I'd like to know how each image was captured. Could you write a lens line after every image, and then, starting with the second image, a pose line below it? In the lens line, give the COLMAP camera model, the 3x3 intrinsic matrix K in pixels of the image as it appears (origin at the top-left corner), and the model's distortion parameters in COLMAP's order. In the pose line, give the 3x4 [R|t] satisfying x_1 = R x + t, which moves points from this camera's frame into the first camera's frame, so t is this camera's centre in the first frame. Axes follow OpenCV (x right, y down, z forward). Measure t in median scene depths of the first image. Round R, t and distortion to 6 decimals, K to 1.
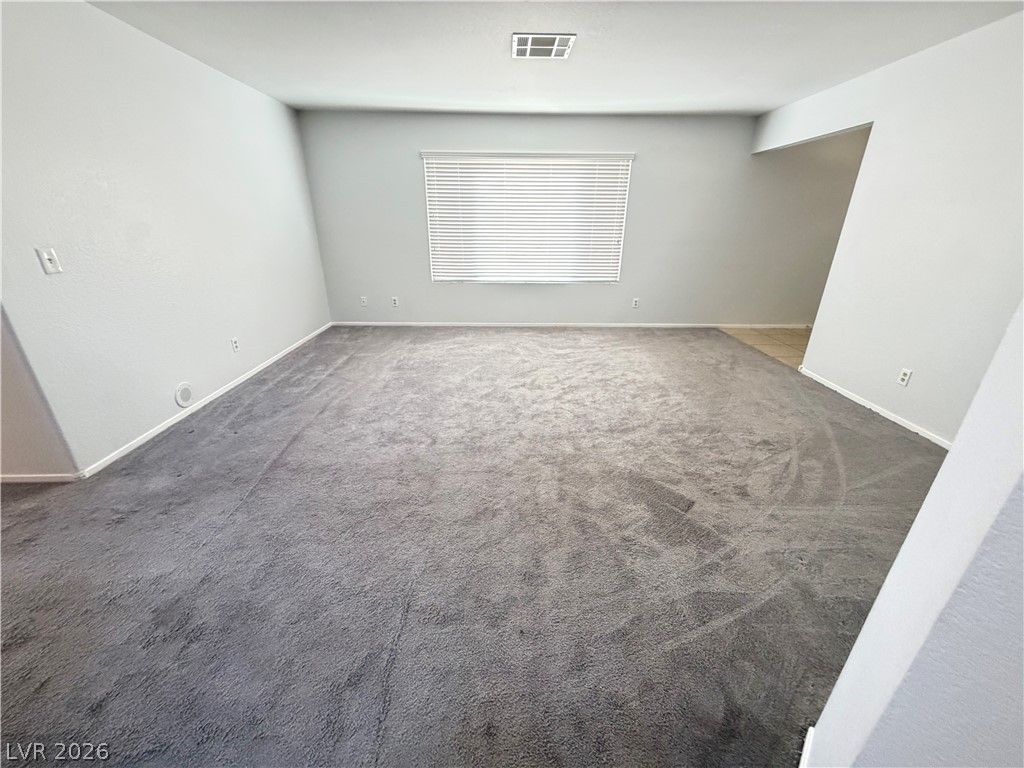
lens RADIAL K [[410.3, 0, 508.1], [0, 410.3, 386.1], [0, 0, 1]] dist [-0.000671, 0.000888]
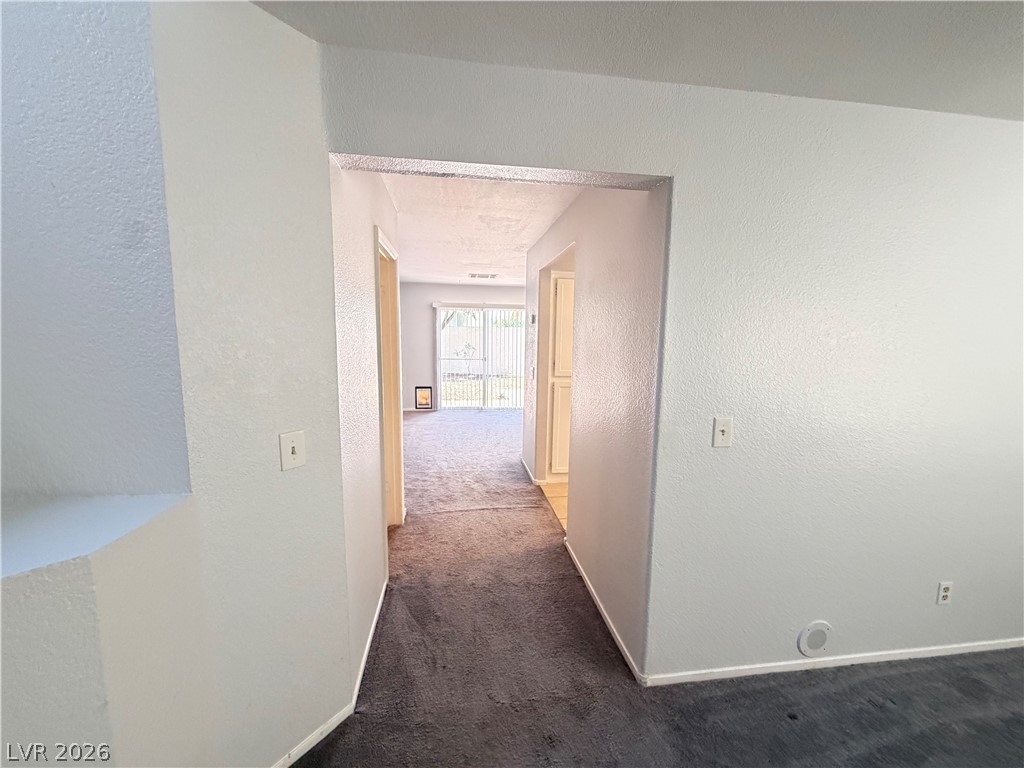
lens RADIAL K [[410.3, 0, 512.5], [0, 410.3, 385.1], [0, 0, 1]] dist [-0.000671, 0.000888]
pose [[0.130065, 0.113541, -0.984983, -0.251912], [-0.393397, 0.917790, 0.053849, -0.181065], [0.910122, 0.380486, 0.164039, 0.300808]]
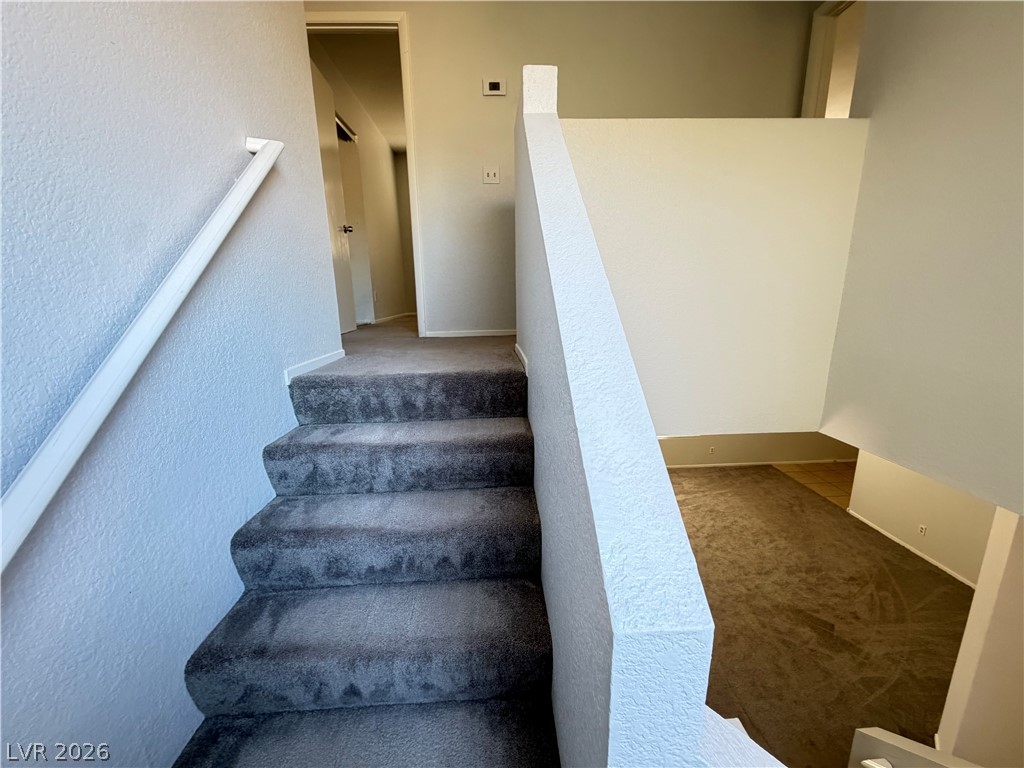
lens RADIAL K [[410.3, 0, 508.8], [0, 410.3, 388.2], [0, 0, 1]] dist [-0.000671, 0.000888]
pose [[0.998959, -0.035536, 0.028605, -0.708650], [0.039769, 0.985586, -0.164436, -0.361746], [-0.022349, 0.165402, 0.985973, -0.674835]]
